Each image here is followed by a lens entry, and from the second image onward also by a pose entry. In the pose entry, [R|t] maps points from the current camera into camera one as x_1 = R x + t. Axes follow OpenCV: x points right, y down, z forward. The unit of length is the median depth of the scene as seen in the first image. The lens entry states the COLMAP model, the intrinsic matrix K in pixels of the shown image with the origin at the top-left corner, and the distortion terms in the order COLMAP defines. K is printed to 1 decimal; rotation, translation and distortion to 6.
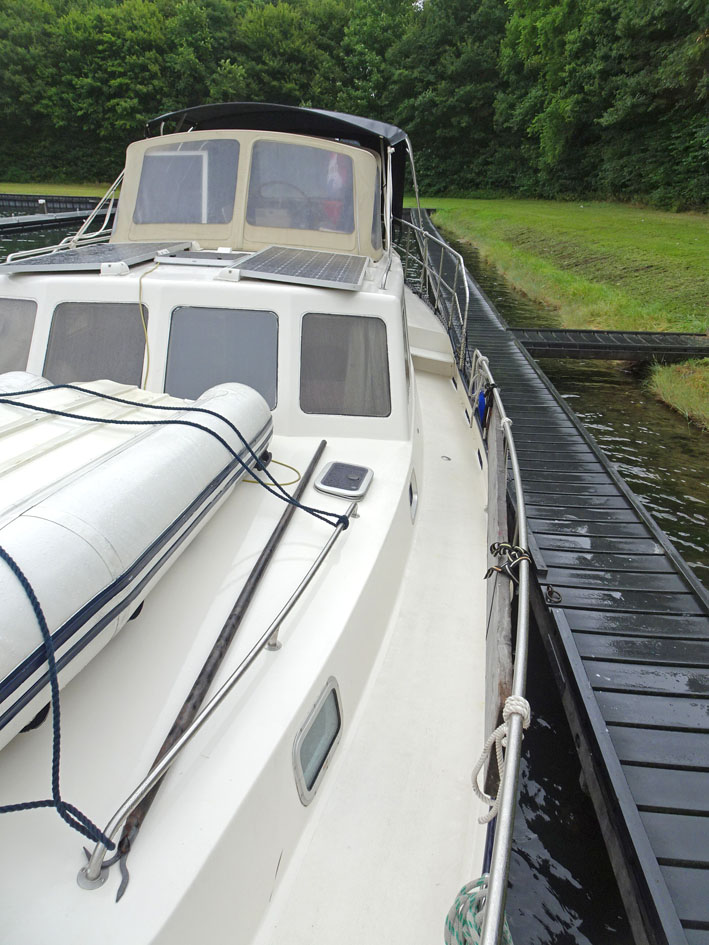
lens RADIAL K [[670.5, 0, 358.8], [0, 670.5, 473.1], [0, 0, 1]] dist [0.009603, -0.003032]
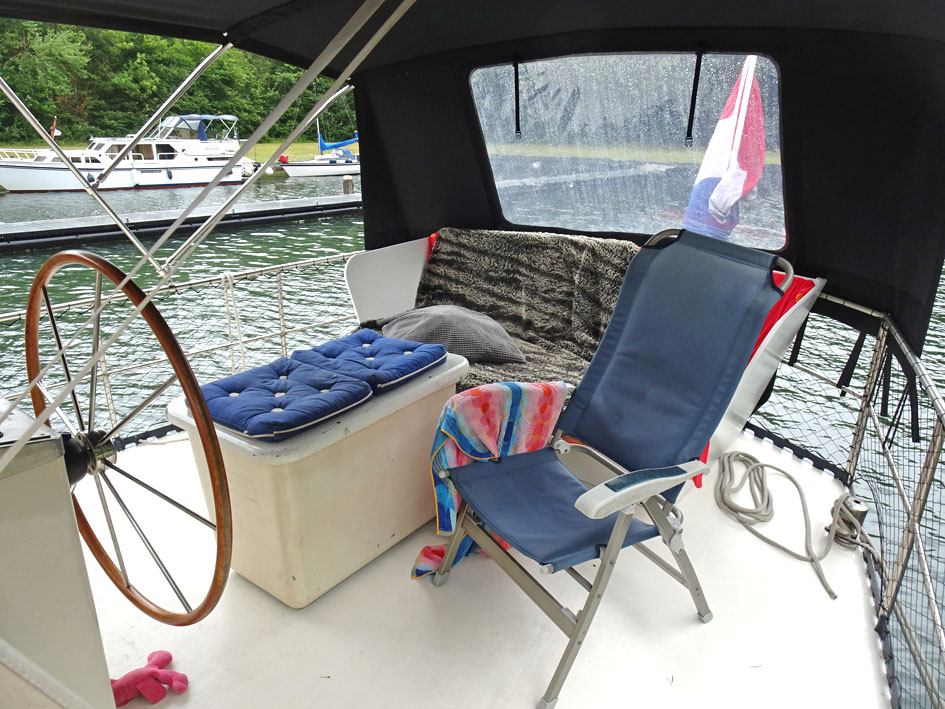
lens RADIAL K [[670.5, 0, 470.5], [0, 670.5, 345.0], [0, 0, 1]] dist [0.009603, -0.003032]
pose [[0.823687, 0.153270, -0.545938, 0.016912], [-0.212207, 0.976136, -0.046122, -0.105547], [0.525841, 0.153842, 0.836555, 0.224848]]
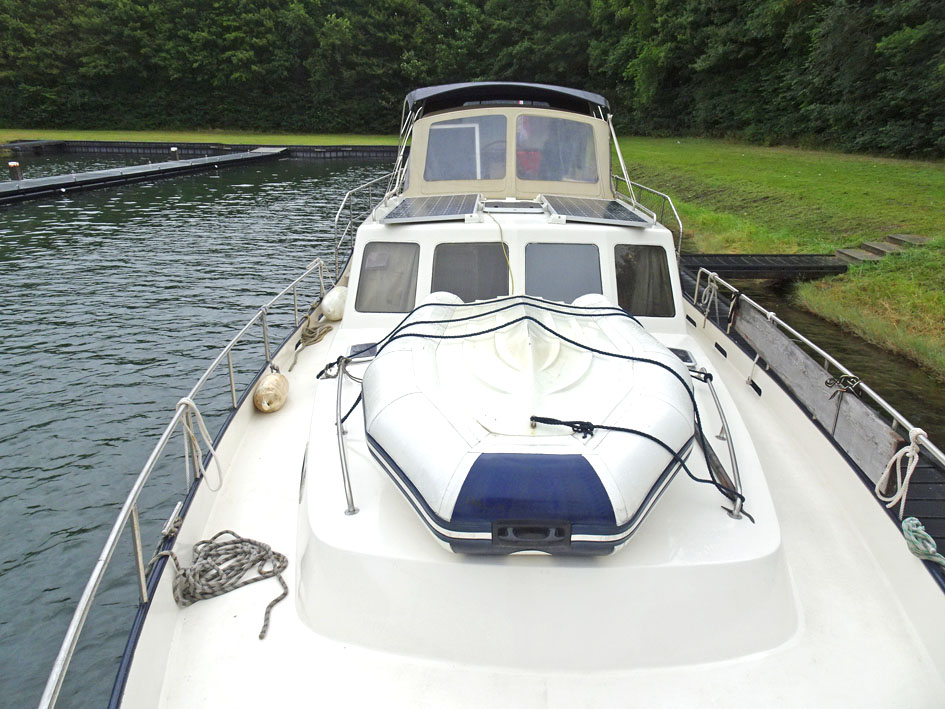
lens RADIAL K [[670.5, 0, 472.9], [0, 670.5, 352.1], [0, 0, 1]] dist [0.009603, -0.003032]
pose [[0.998996, -0.031238, 0.032100, -0.055982], [0.033578, 0.996606, -0.075156, 0.010090], [-0.029643, 0.076158, 0.996655, -0.047374]]
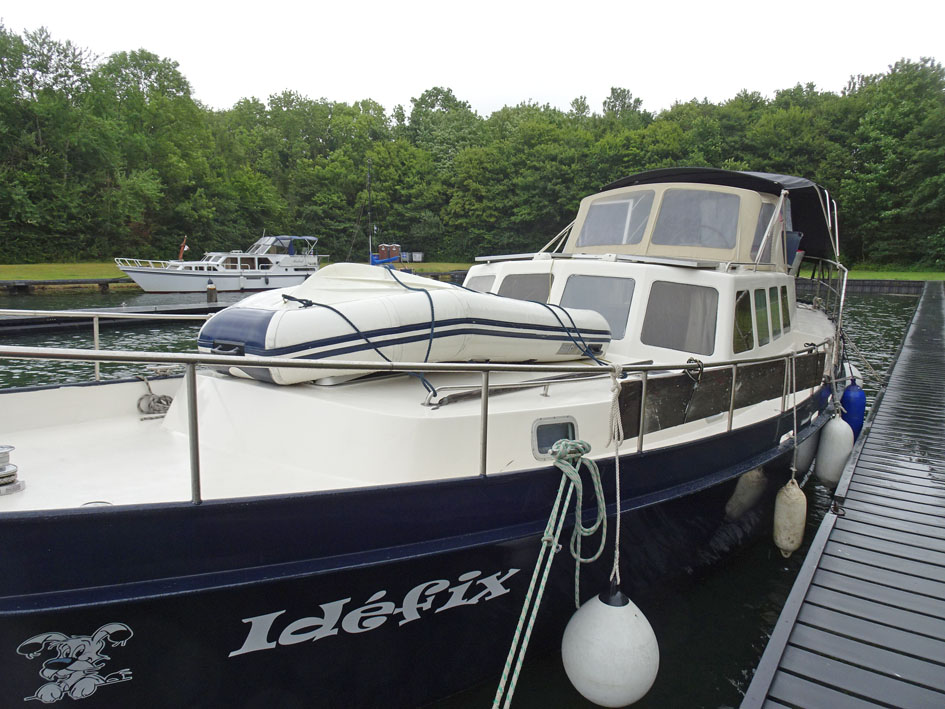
lens RADIAL K [[670.5, 0, 470.2], [0, 670.5, 357.2], [0, 0, 1]] dist [0.009603, -0.003032]
pose [[0.853256, 0.058343, -0.518218, 0.045838], [-0.197756, 0.955700, -0.218013, 0.042529], [0.482542, 0.288502, 0.826994, -0.048134]]
